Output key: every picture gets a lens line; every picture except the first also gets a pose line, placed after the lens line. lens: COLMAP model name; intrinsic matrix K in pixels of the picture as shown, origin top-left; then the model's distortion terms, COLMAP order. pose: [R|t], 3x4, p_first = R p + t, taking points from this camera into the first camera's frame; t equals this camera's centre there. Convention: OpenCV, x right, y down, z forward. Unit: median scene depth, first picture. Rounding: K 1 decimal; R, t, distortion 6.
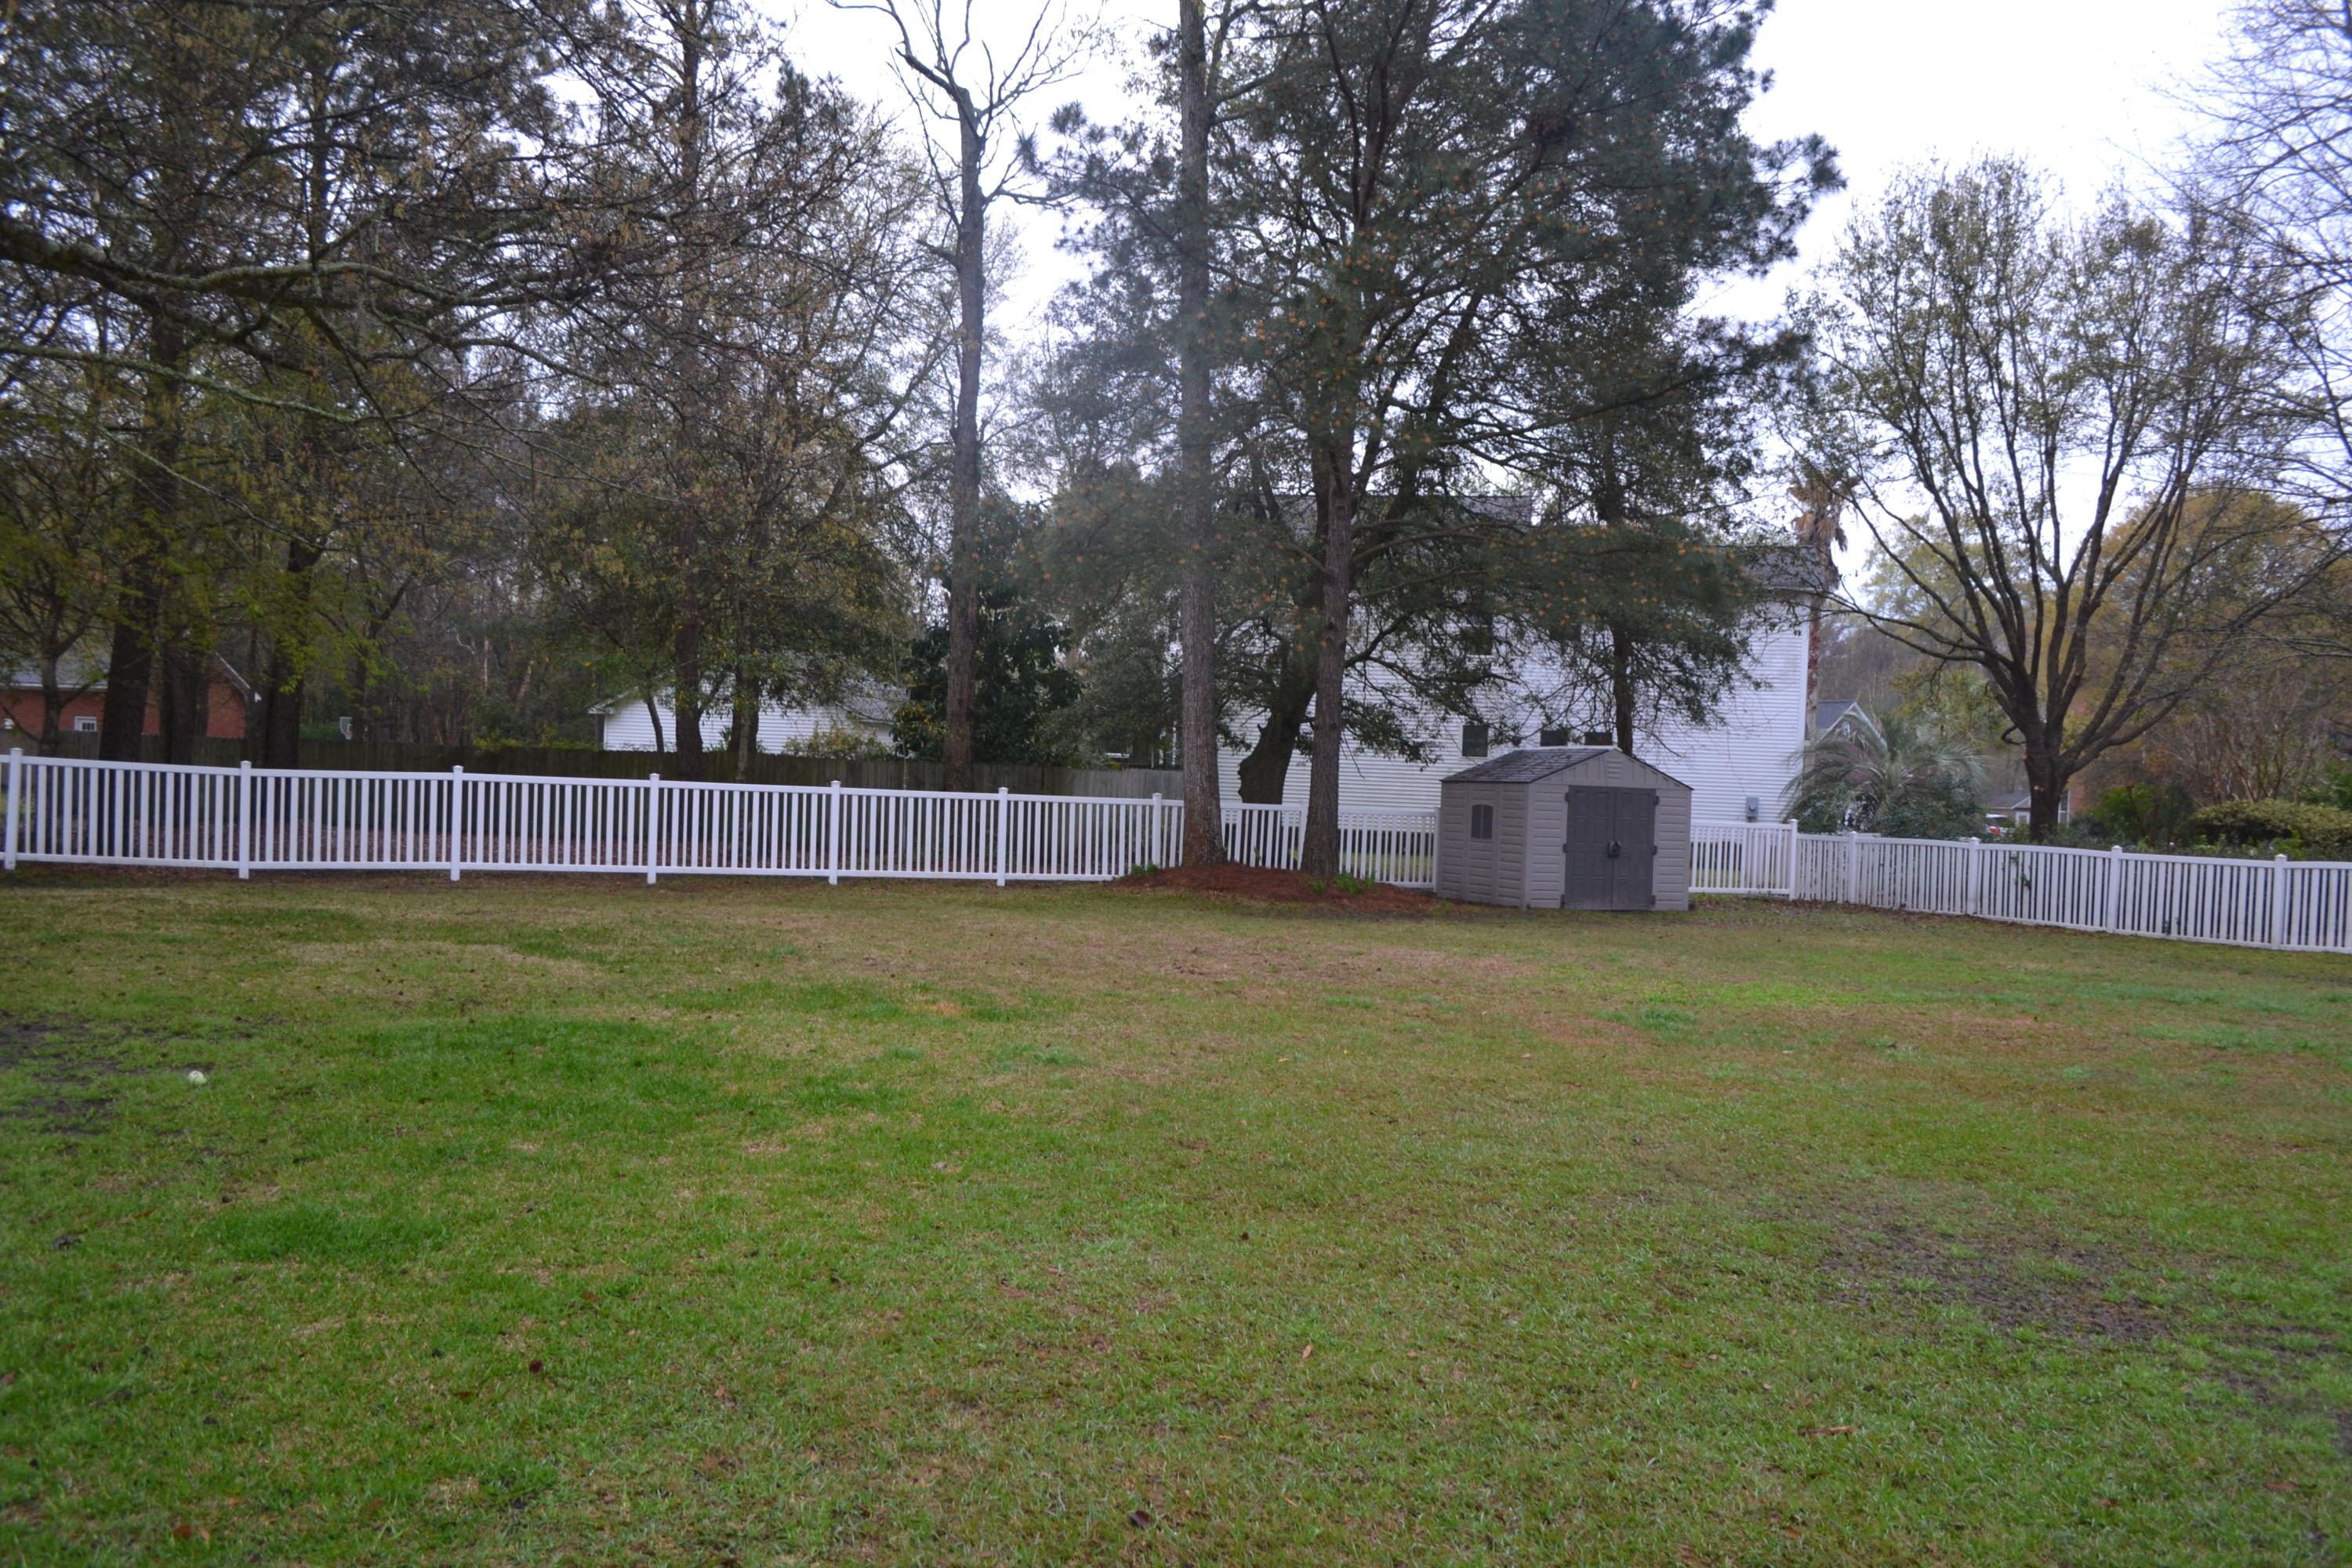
lens RADIAL K [[1865.1, 0, 1176.0], [0, 1865.1, 784.0], [0, 0, 1]] dist [-0.005693, 0.002860]
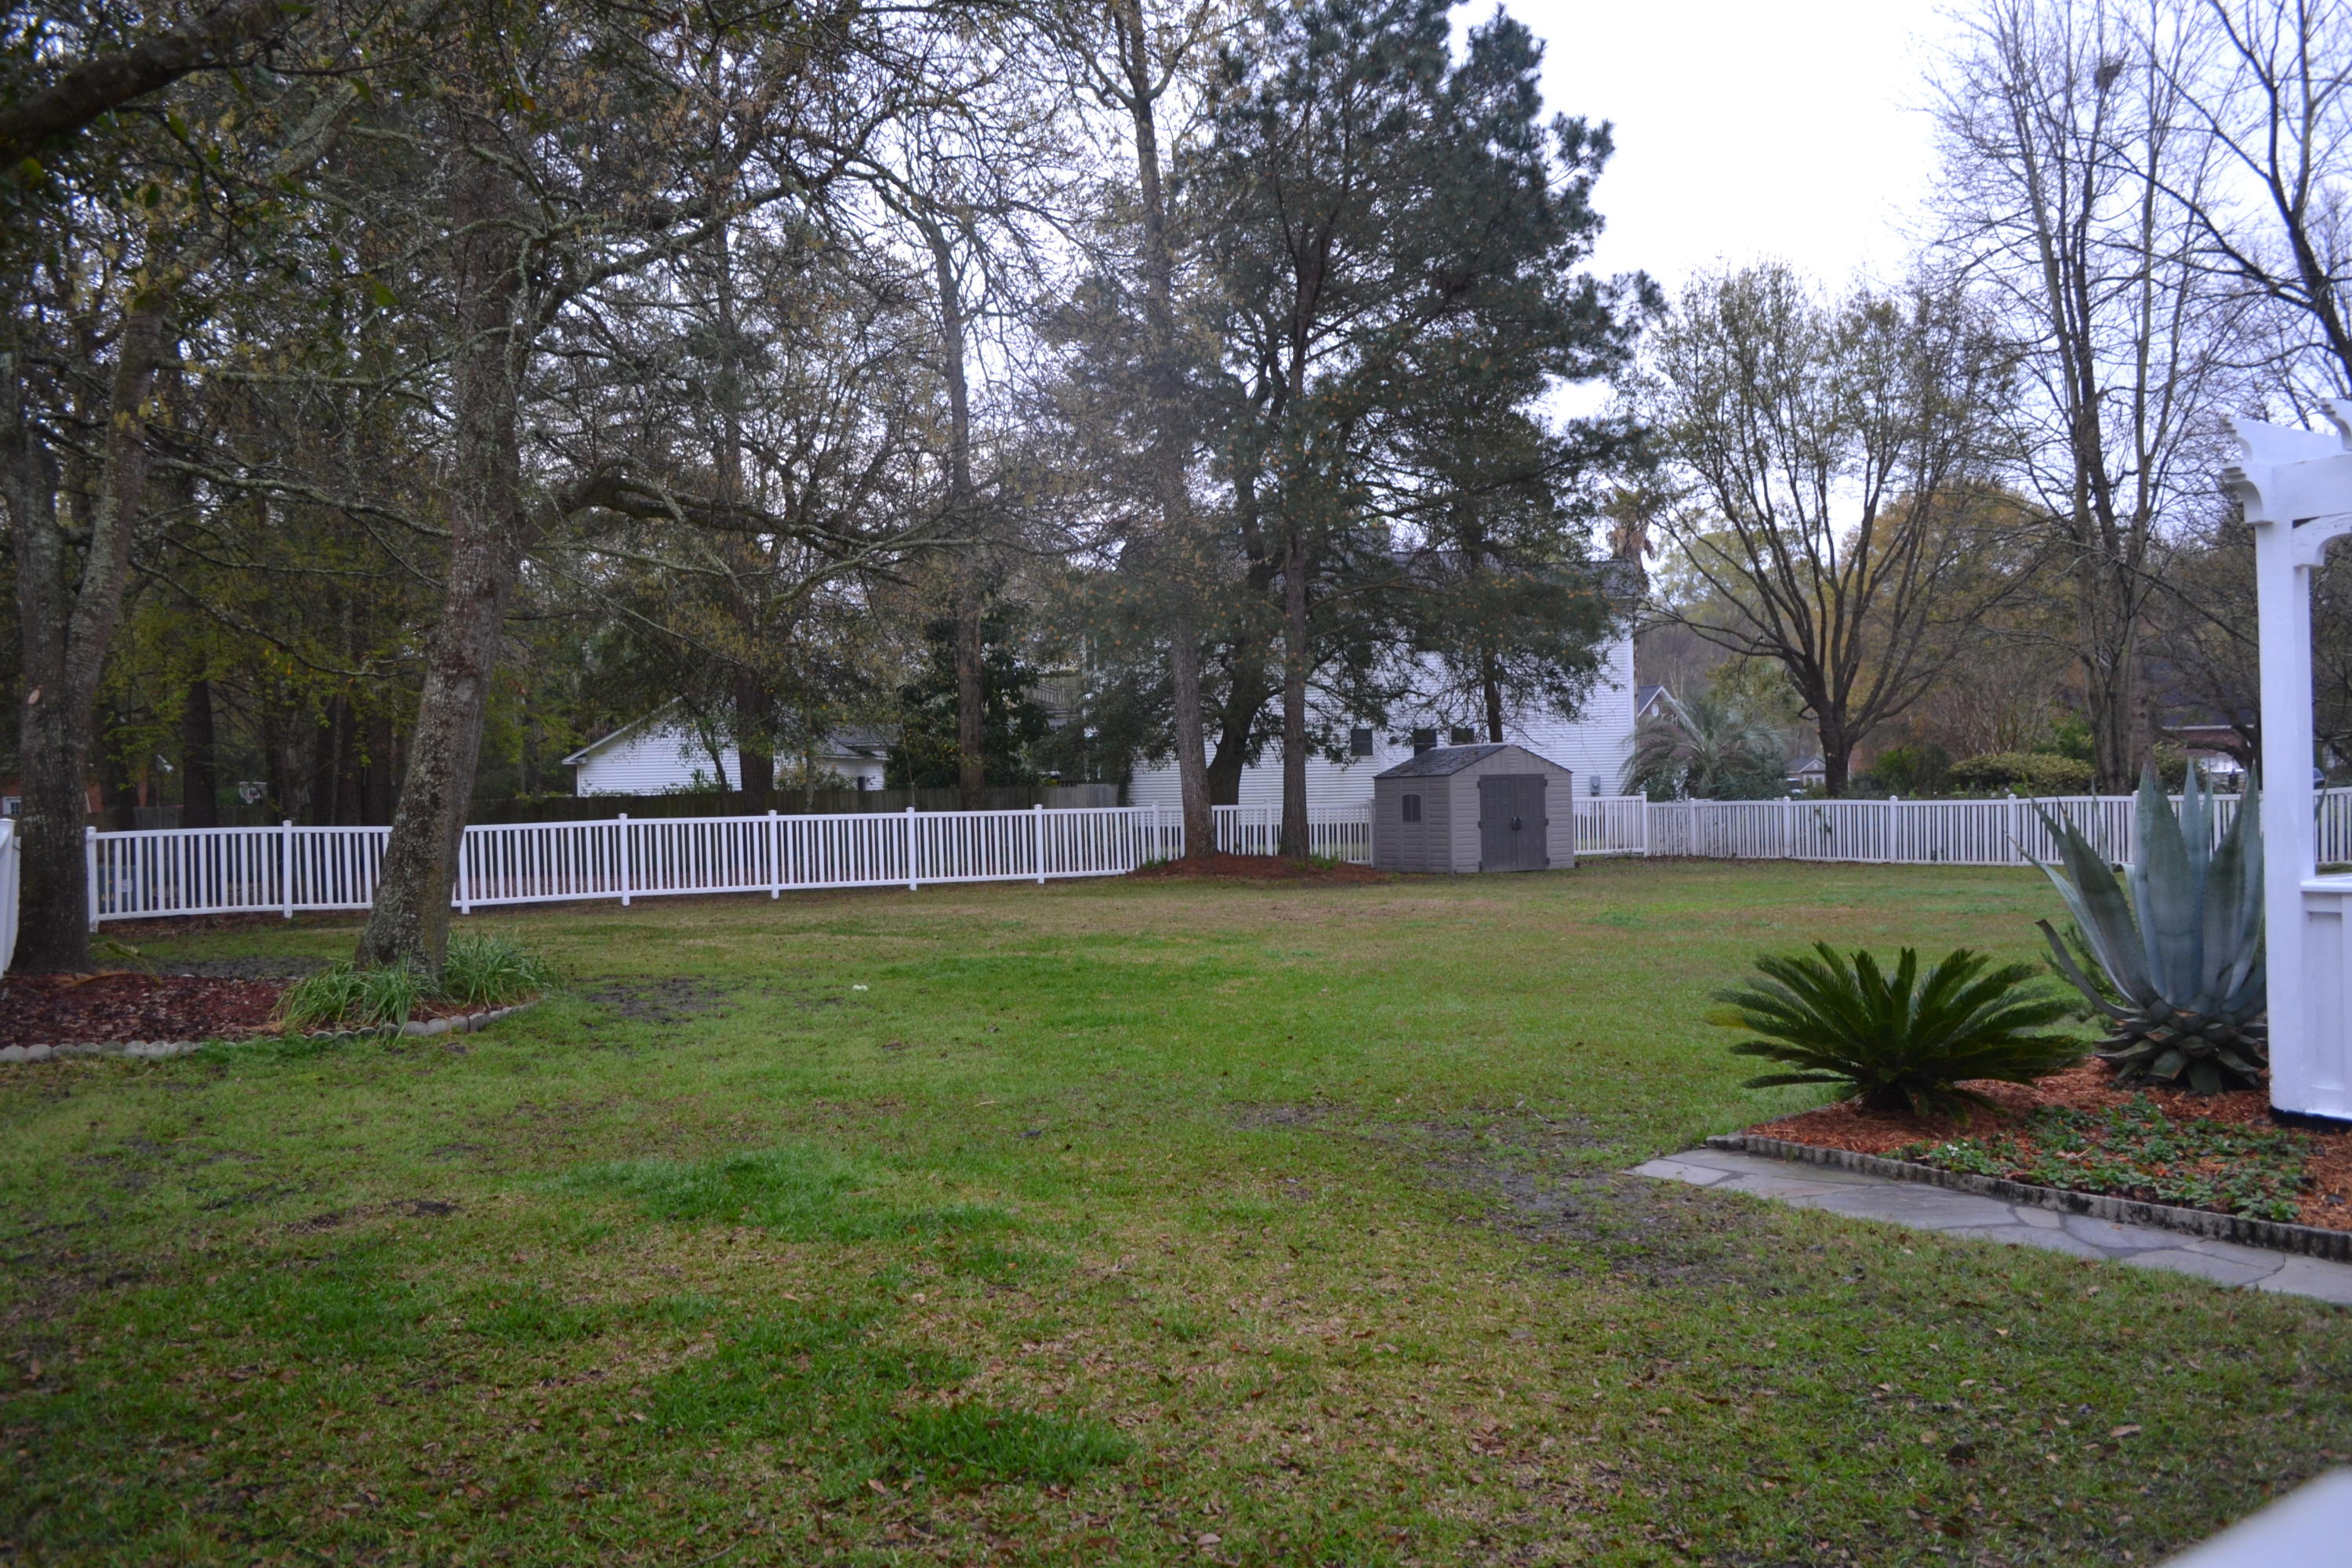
lens RADIAL K [[1865.1, 0, 1176.0], [0, 1865.1, 784.0], [0, 0, 1]] dist [-0.005693, 0.002860]
pose [[0.992963, -0.061216, 0.101380, -0.105029], [0.061633, 0.998098, -0.000989, -0.004026], [-0.101127, 0.007230, 0.994847, -0.206961]]
